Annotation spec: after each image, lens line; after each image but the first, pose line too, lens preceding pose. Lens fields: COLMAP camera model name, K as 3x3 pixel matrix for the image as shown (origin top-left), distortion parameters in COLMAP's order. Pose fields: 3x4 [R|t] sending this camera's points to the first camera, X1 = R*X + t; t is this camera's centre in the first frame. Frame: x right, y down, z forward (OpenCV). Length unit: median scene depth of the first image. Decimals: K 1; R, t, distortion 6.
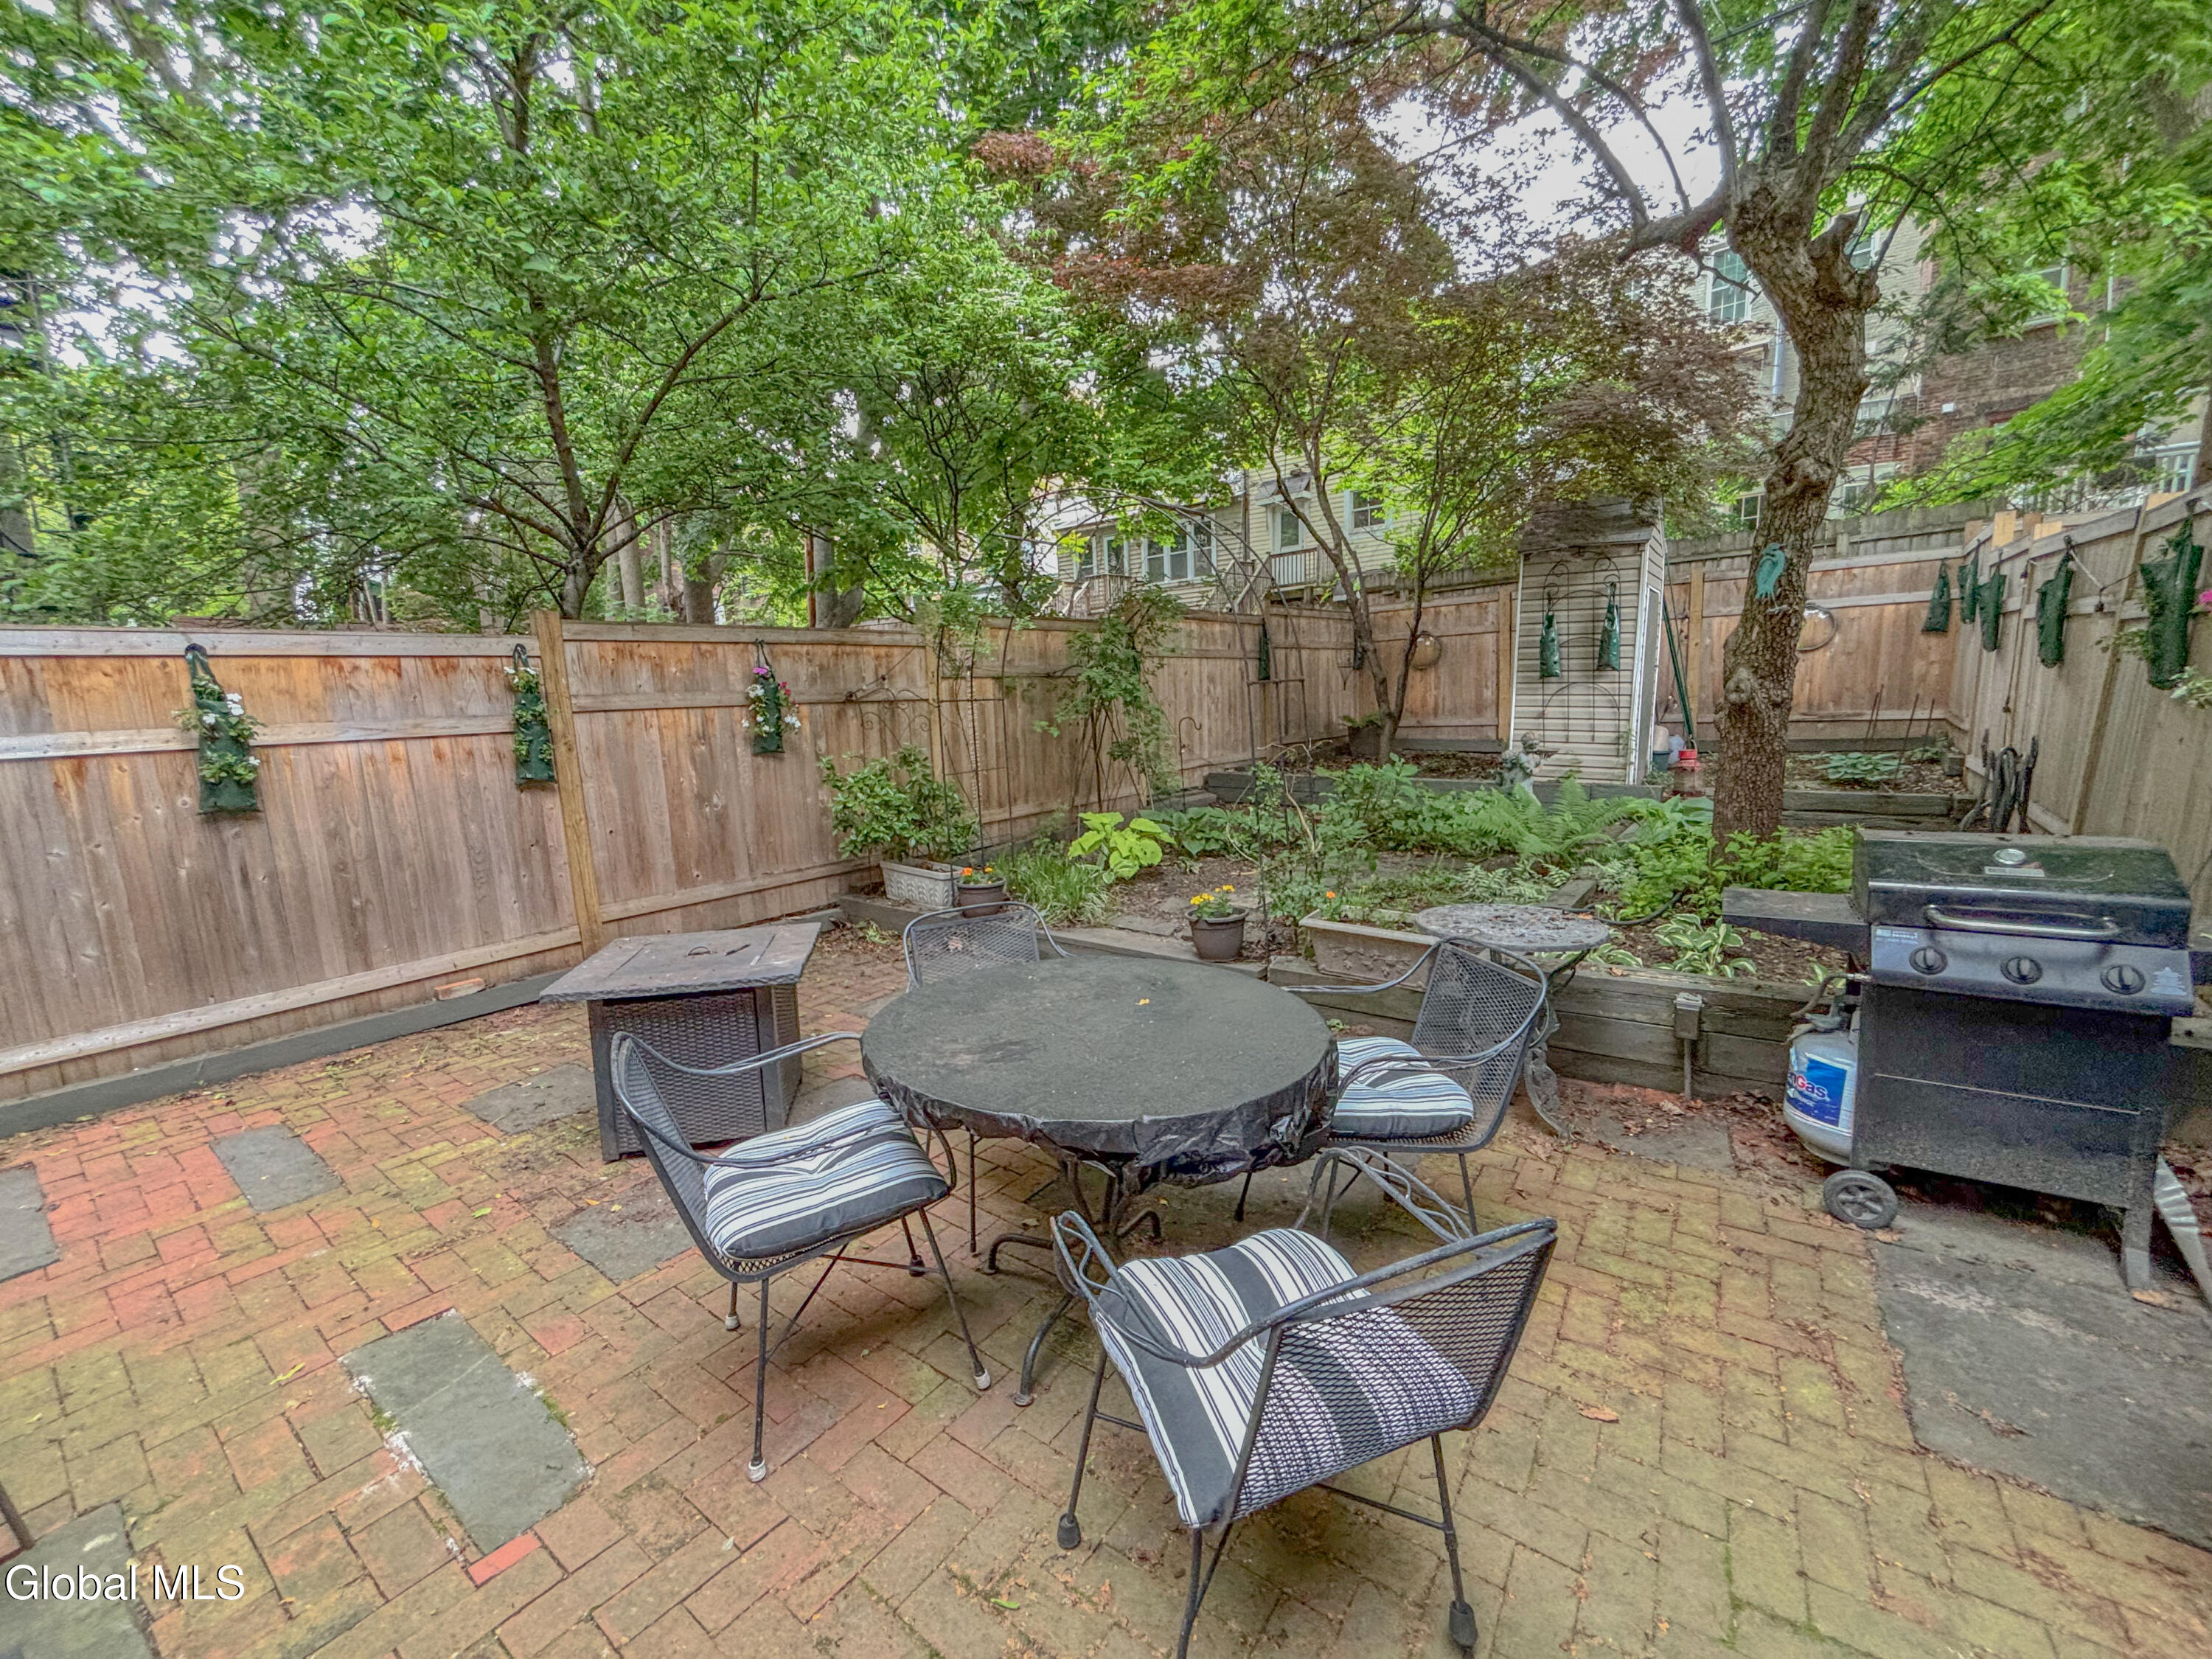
lens RADIAL K [[890.0, 0, 1106.1], [0, 890.0, 841.6], [0, 0, 1]] dist [-0.001003, -0.001165]
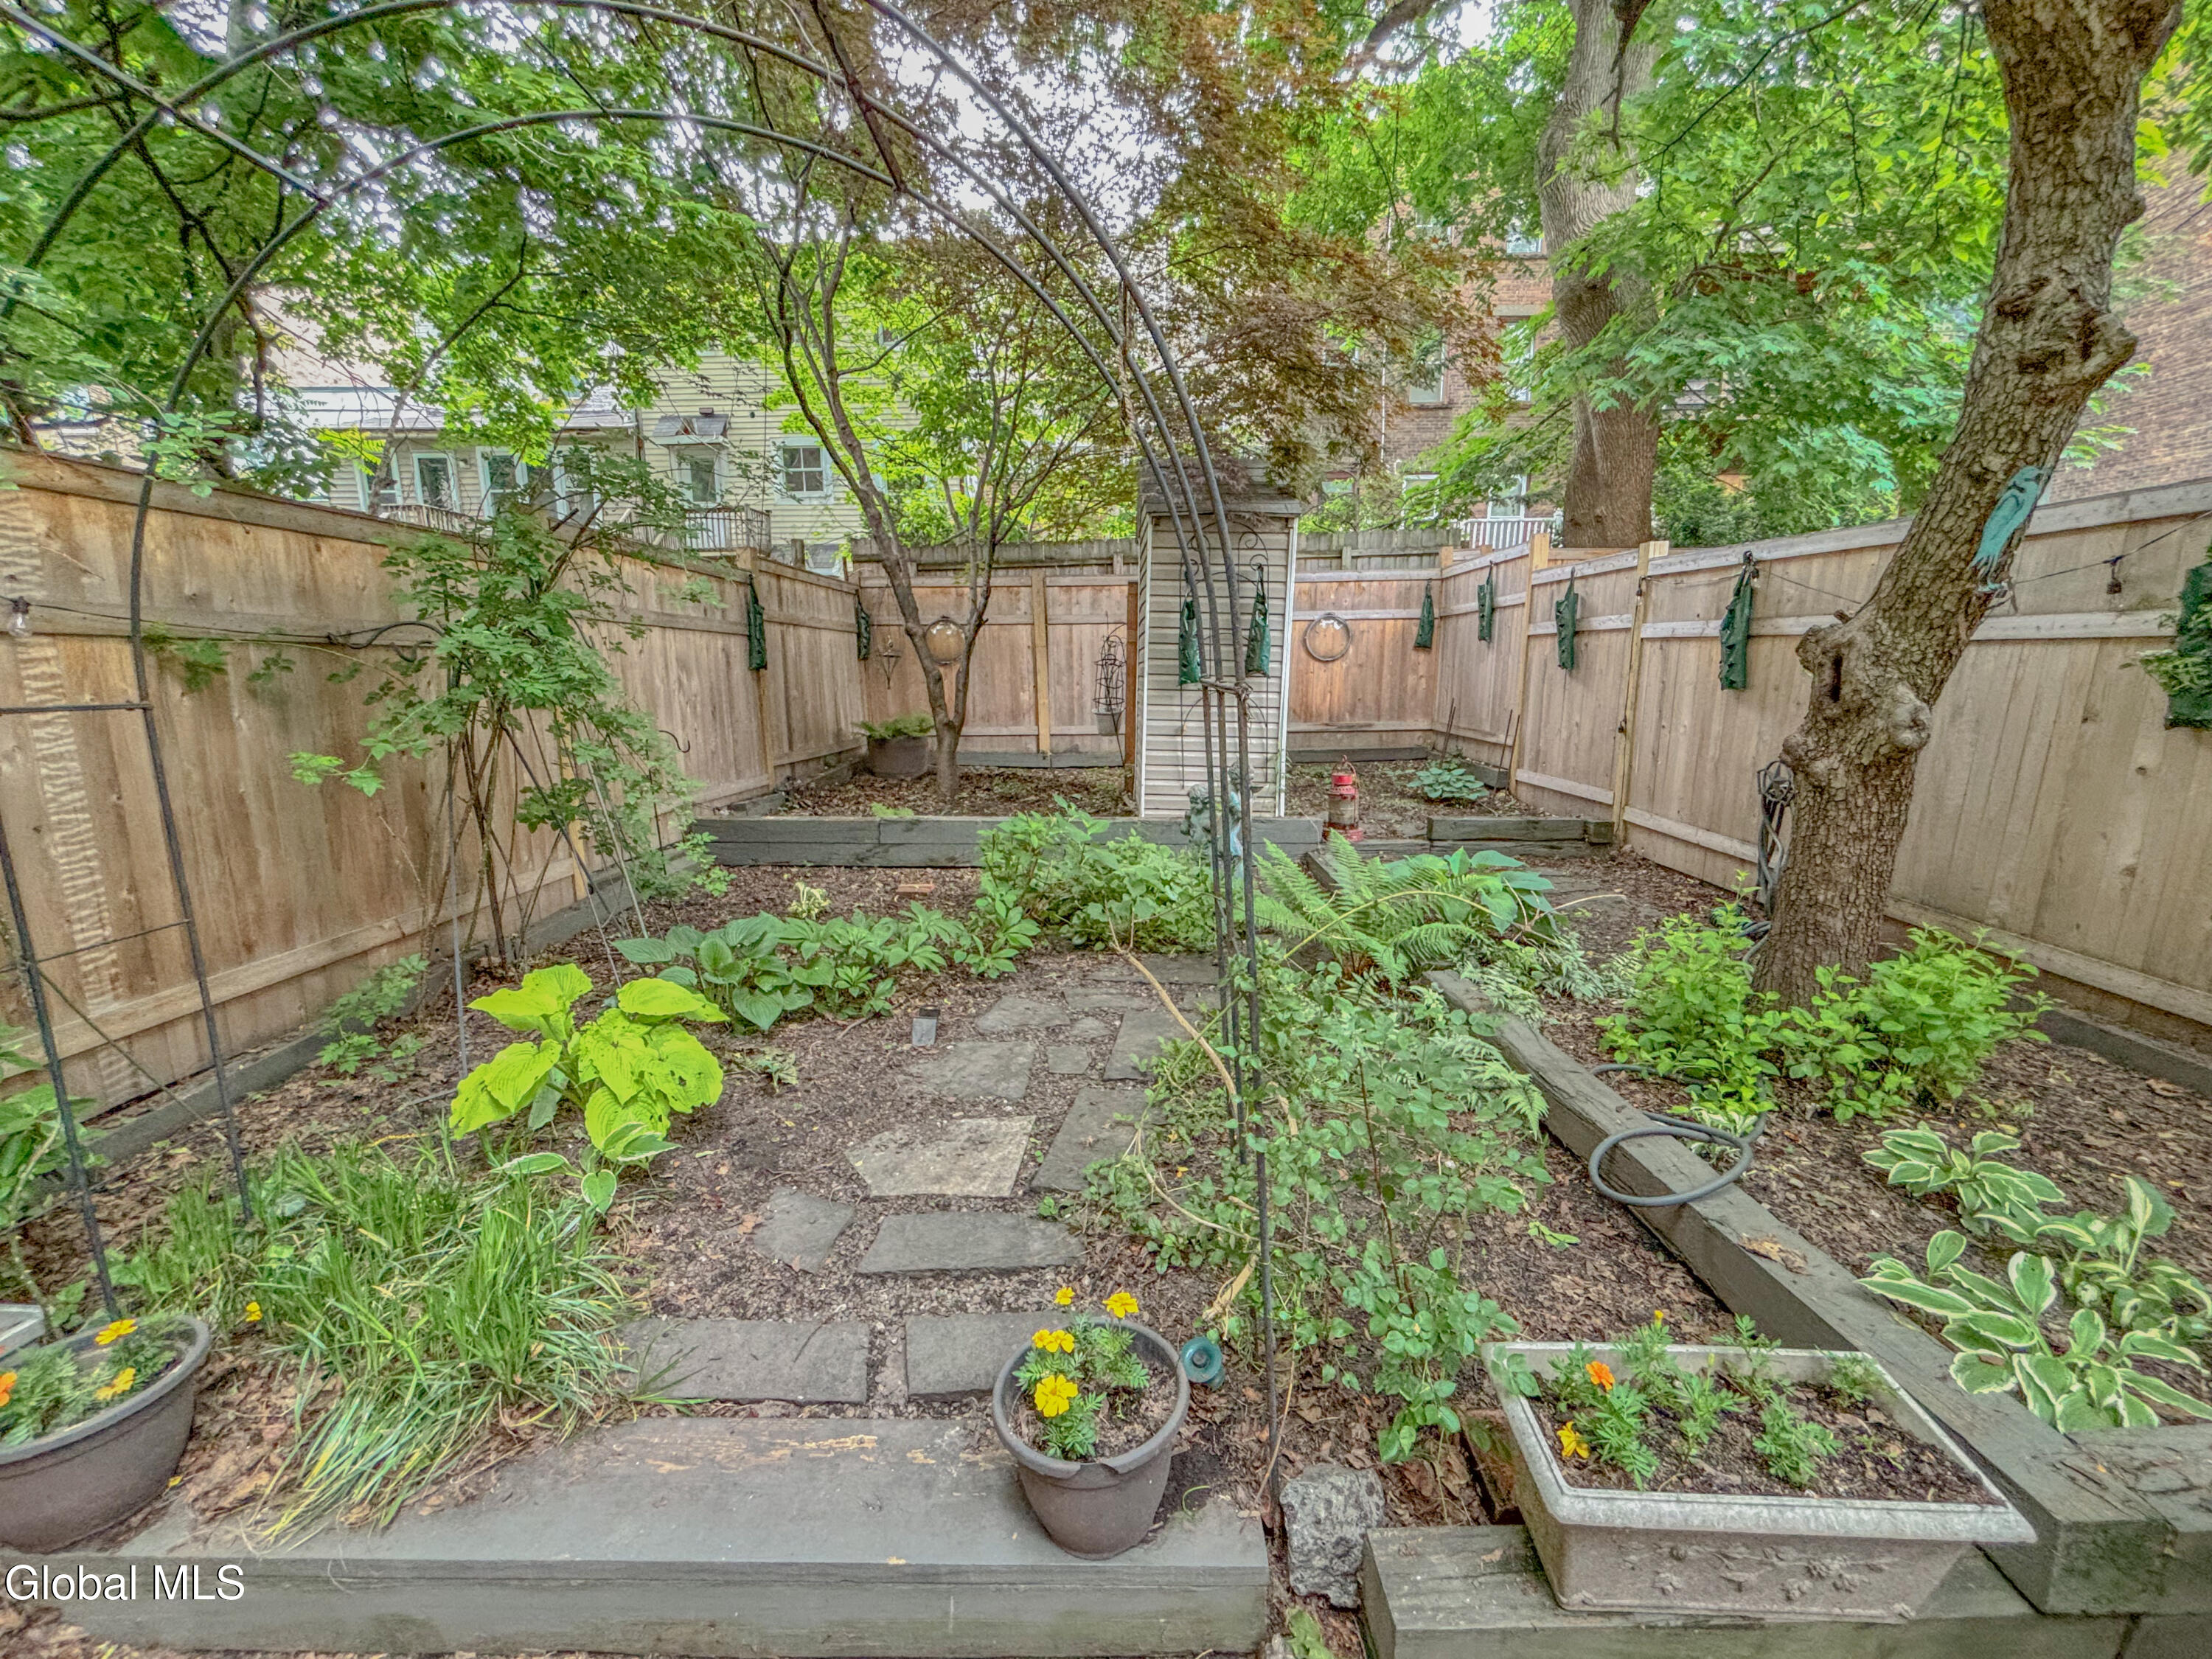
lens RADIAL K [[891.5, 0, 1106.0], [0, 891.5, 829.5], [0, 0, 1]] dist [0.000931, 0.000146]
pose [[0.796324, -0.070314, 0.600769, -0.044047], [0.073442, 0.997112, 0.019353, -0.106722], [-0.600395, 0.028710, 0.799188, 0.598773]]
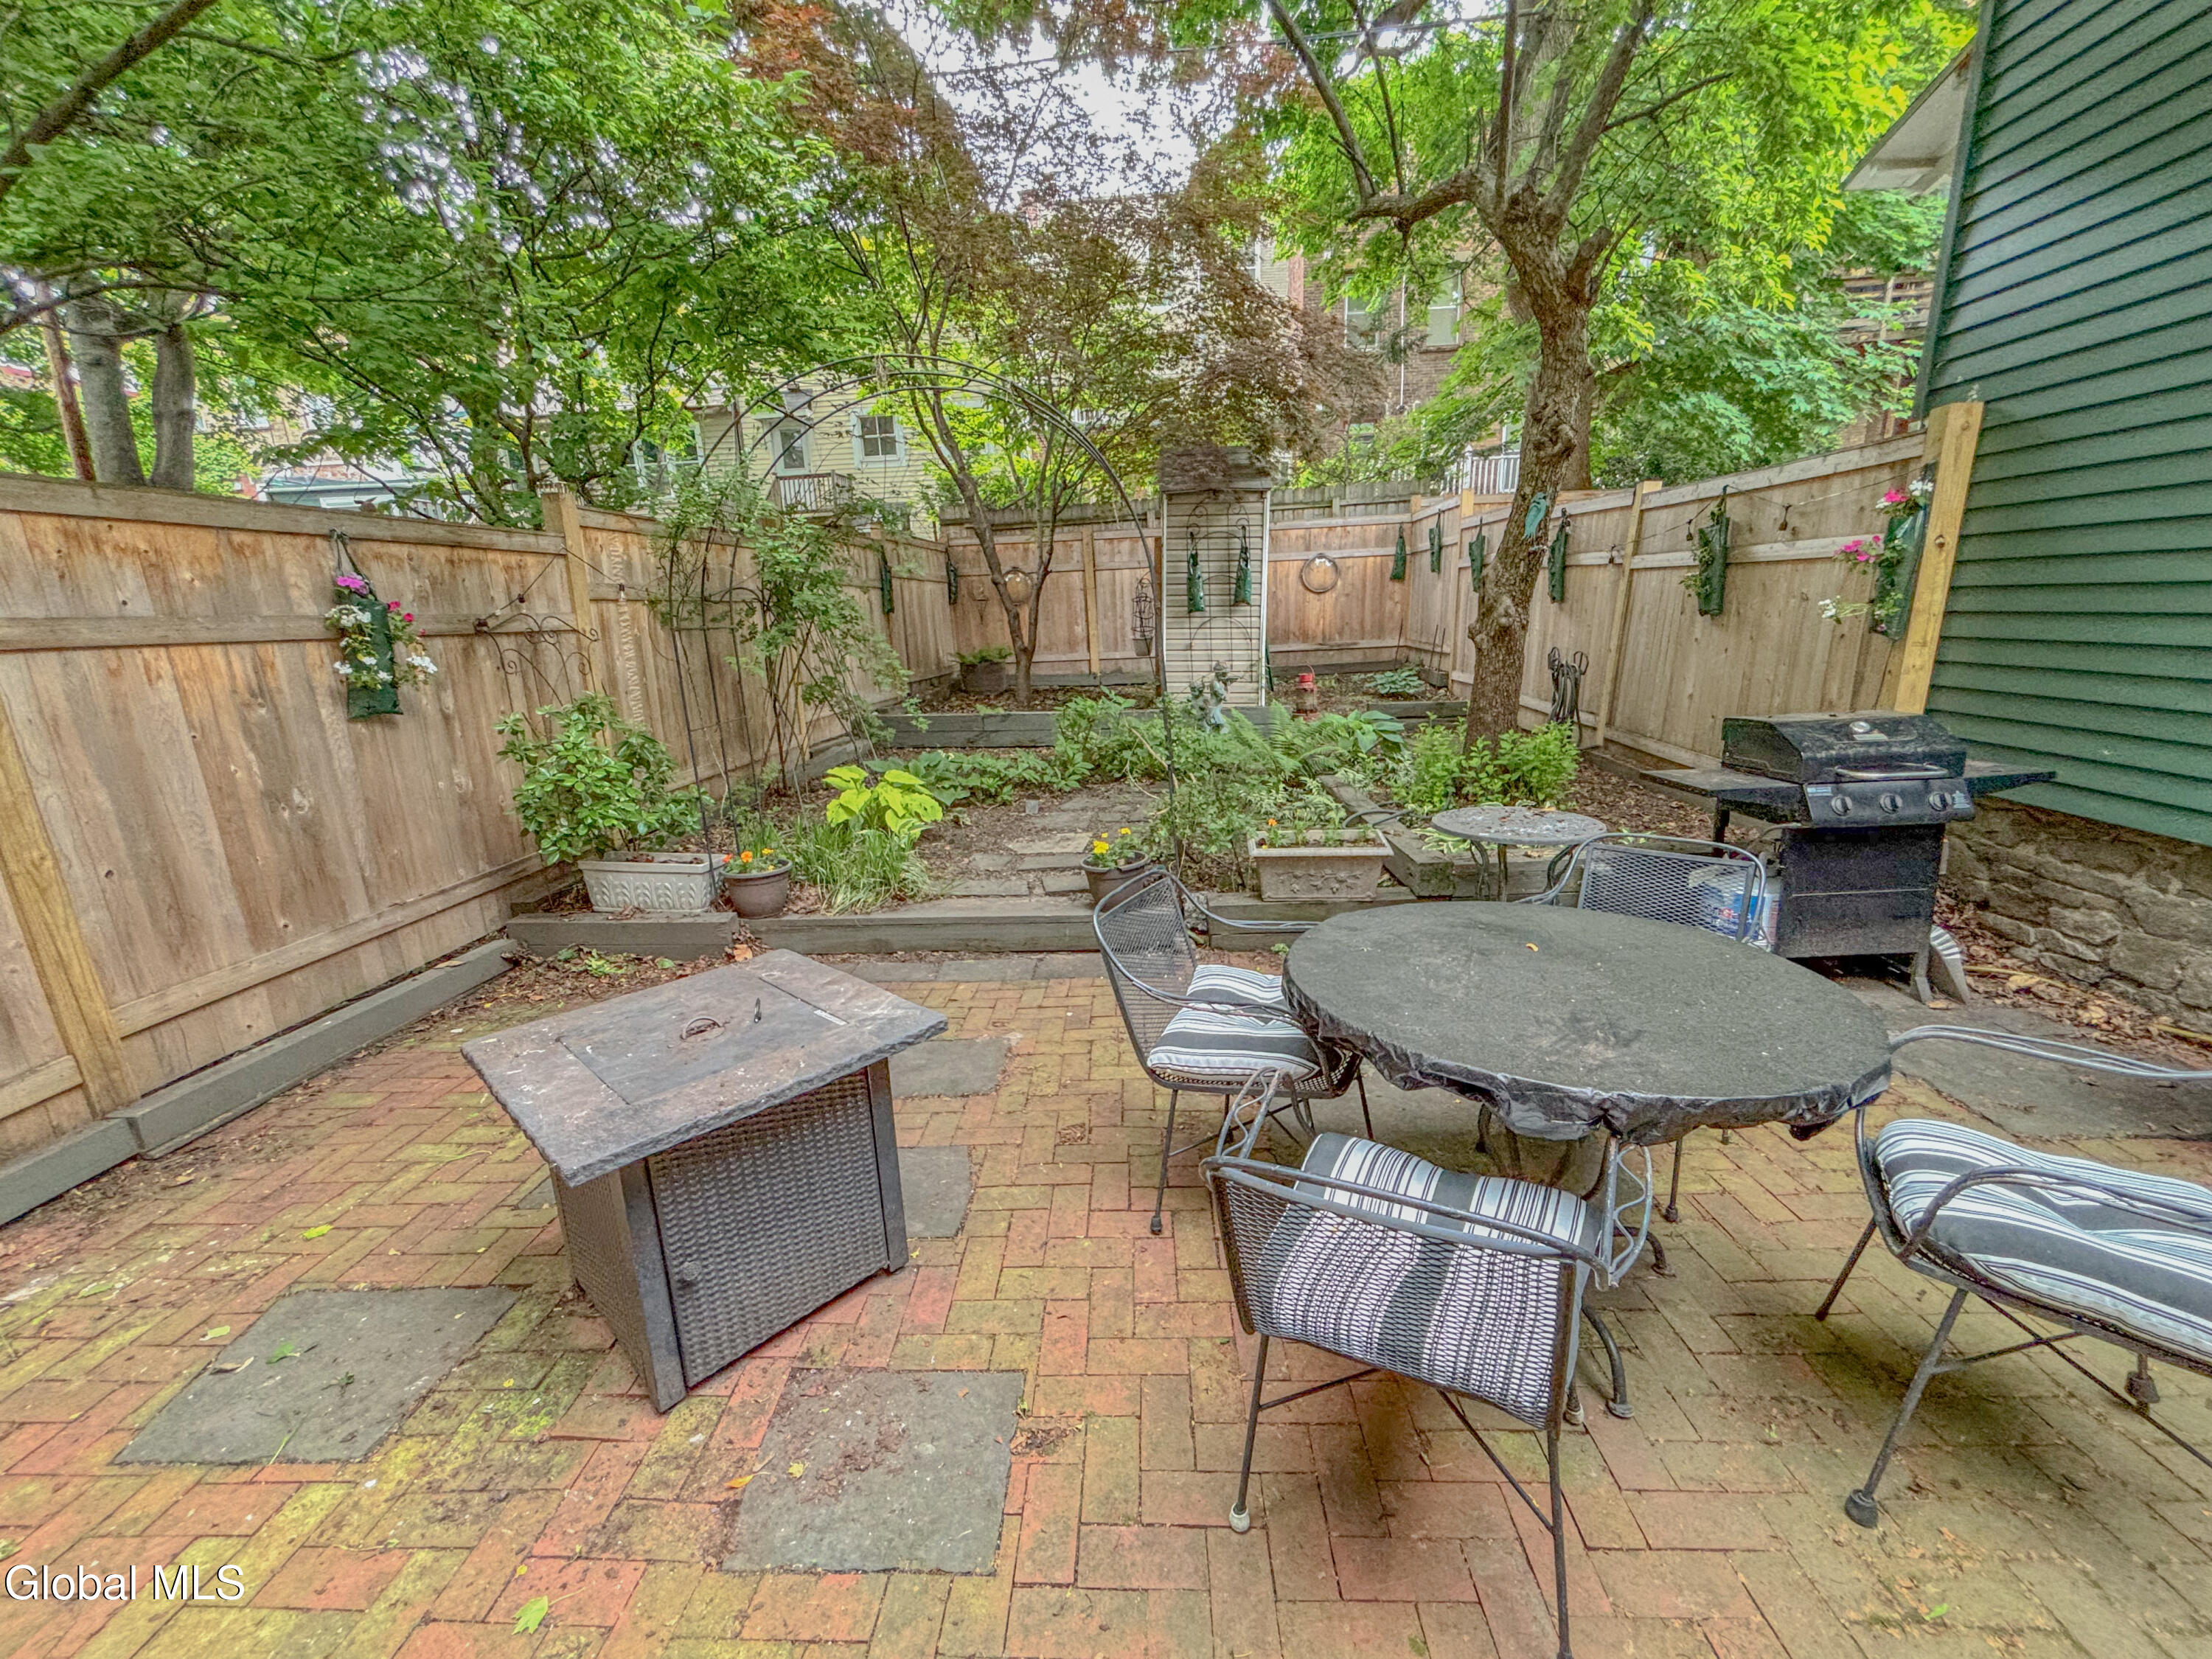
lens RADIAL K [[890.0, 0, 1106.1], [0, 890.0, 841.6], [0, 0, 1]] dist [-0.001003, -0.001165]
pose [[0.829551, -0.131149, 0.542812, -0.313078], [0.096266, 0.991064, 0.092334, -0.019913], [-0.550071, -0.024341, 0.834763, 0.193211]]
